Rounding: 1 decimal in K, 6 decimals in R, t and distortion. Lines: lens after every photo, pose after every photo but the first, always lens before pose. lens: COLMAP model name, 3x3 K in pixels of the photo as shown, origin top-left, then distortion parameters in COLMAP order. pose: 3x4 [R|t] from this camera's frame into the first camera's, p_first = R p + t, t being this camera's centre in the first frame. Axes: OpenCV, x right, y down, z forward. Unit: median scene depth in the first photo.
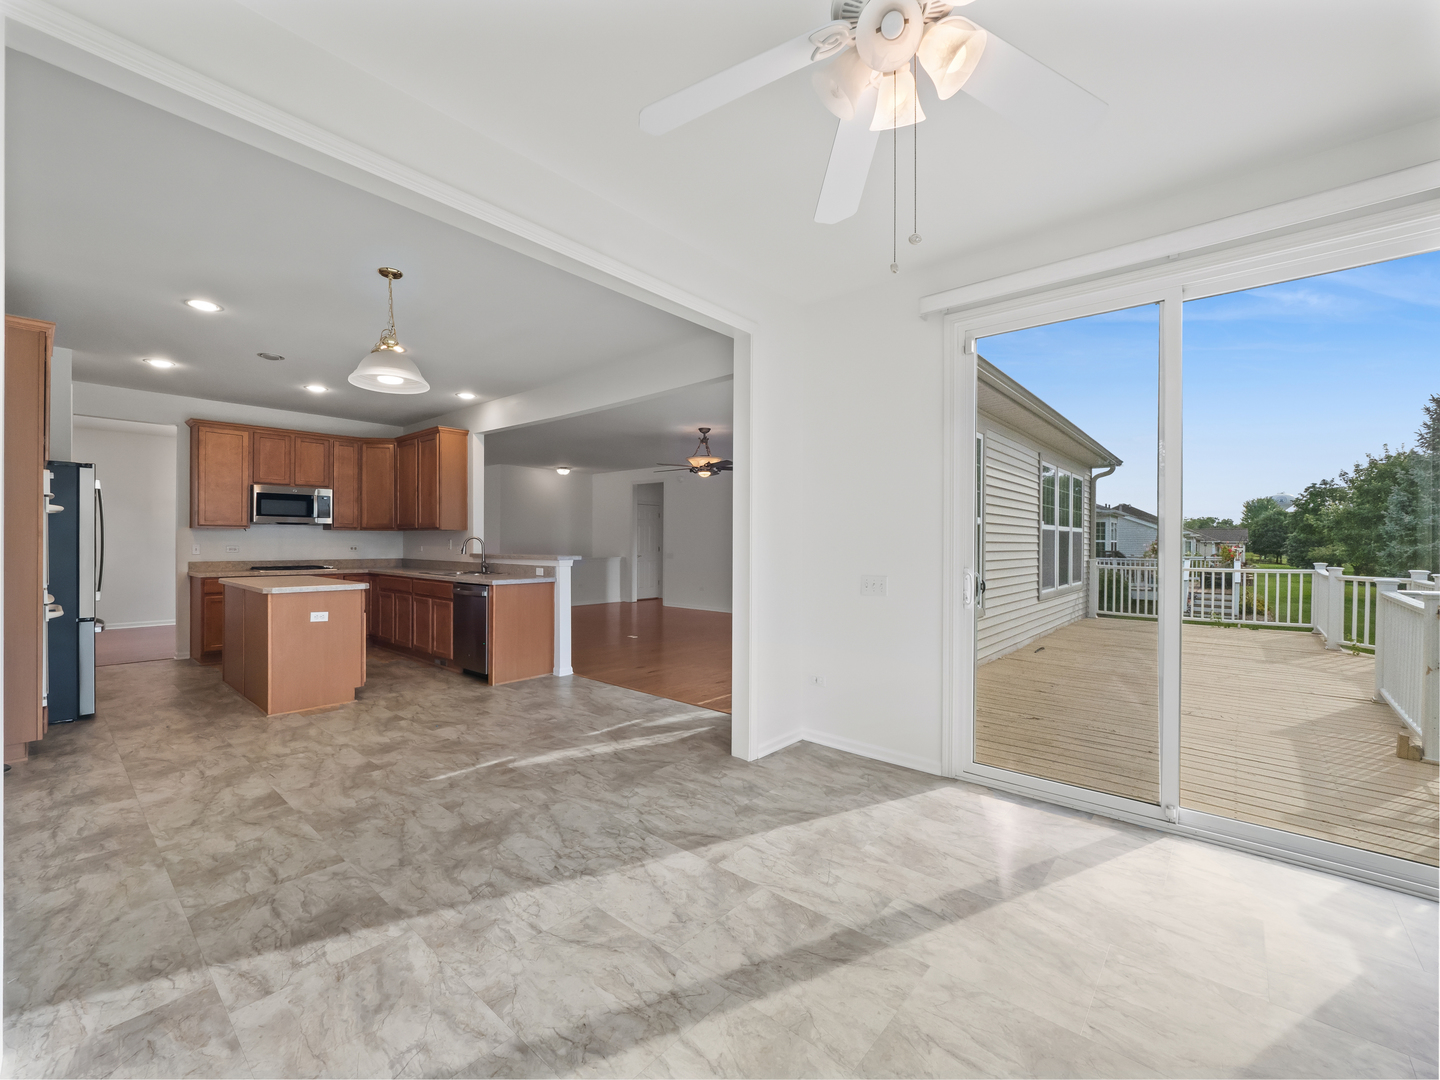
lens RADIAL K [[602.4, 0, 717.6], [0, 602.4, 530.9], [0, 0, 1]] dist [-0.022654, -0.000103]
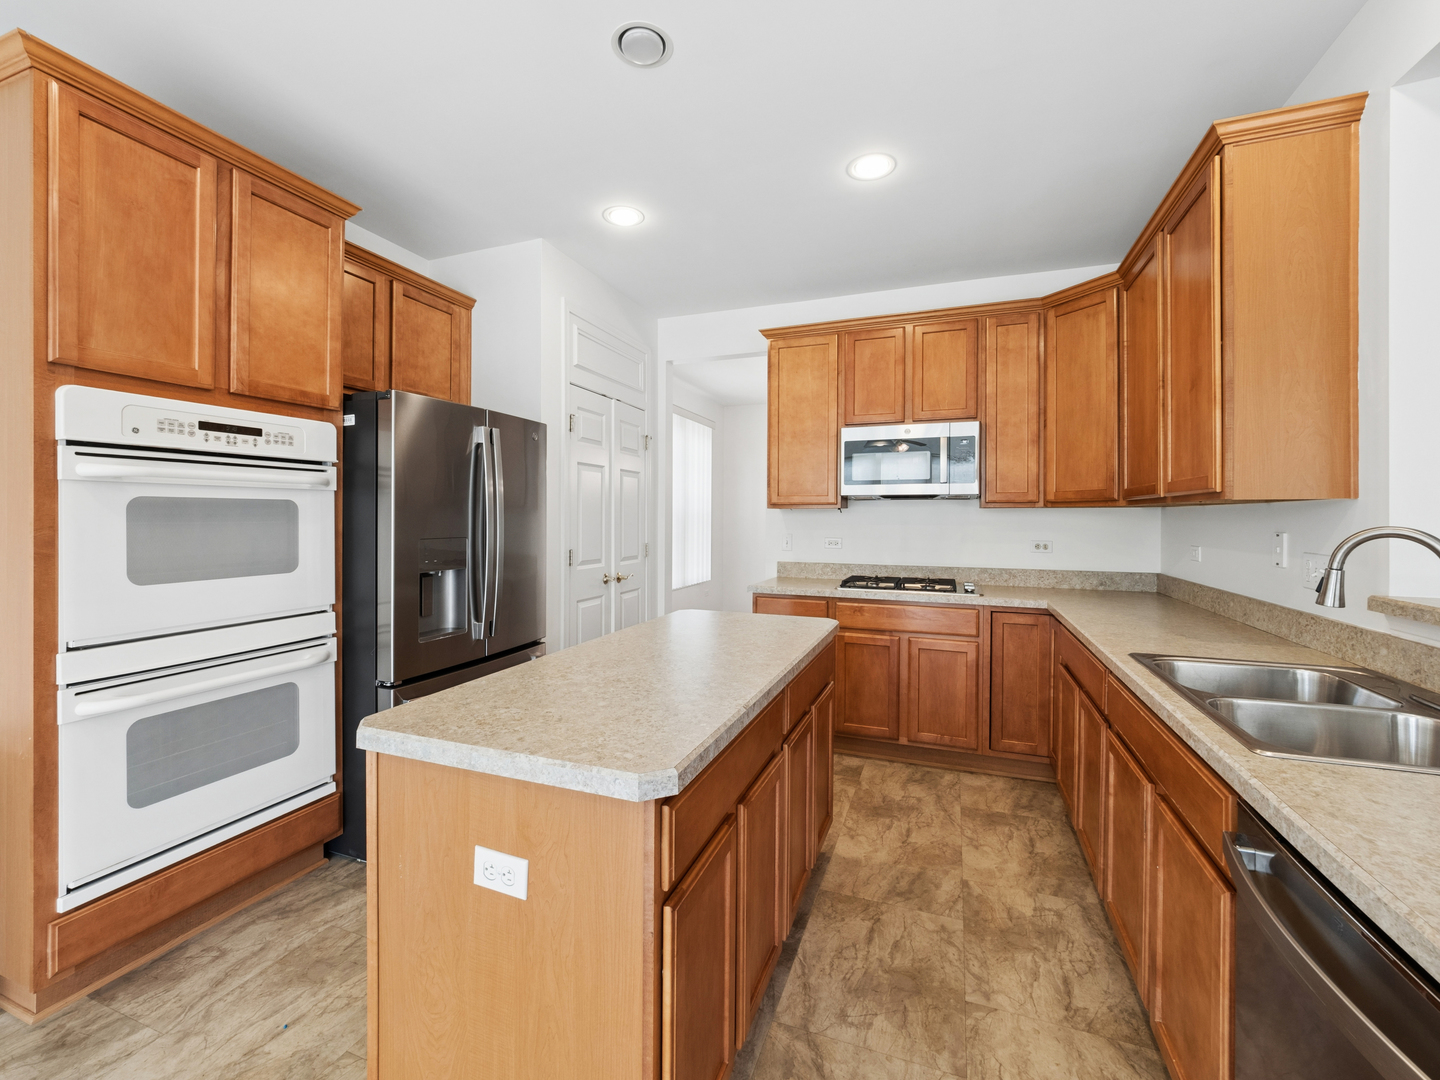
lens RADIAL K [[612.0, 0, 718.9], [0, 612.0, 535.5], [0, 0, 1]] dist [-0.001617, -0.000338]
pose [[0.344789, 0.023287, -0.938391, -0.278217], [0.017264, 0.999366, 0.031144, 0.001669], [0.938521, -0.026939, 0.344168, 0.677883]]
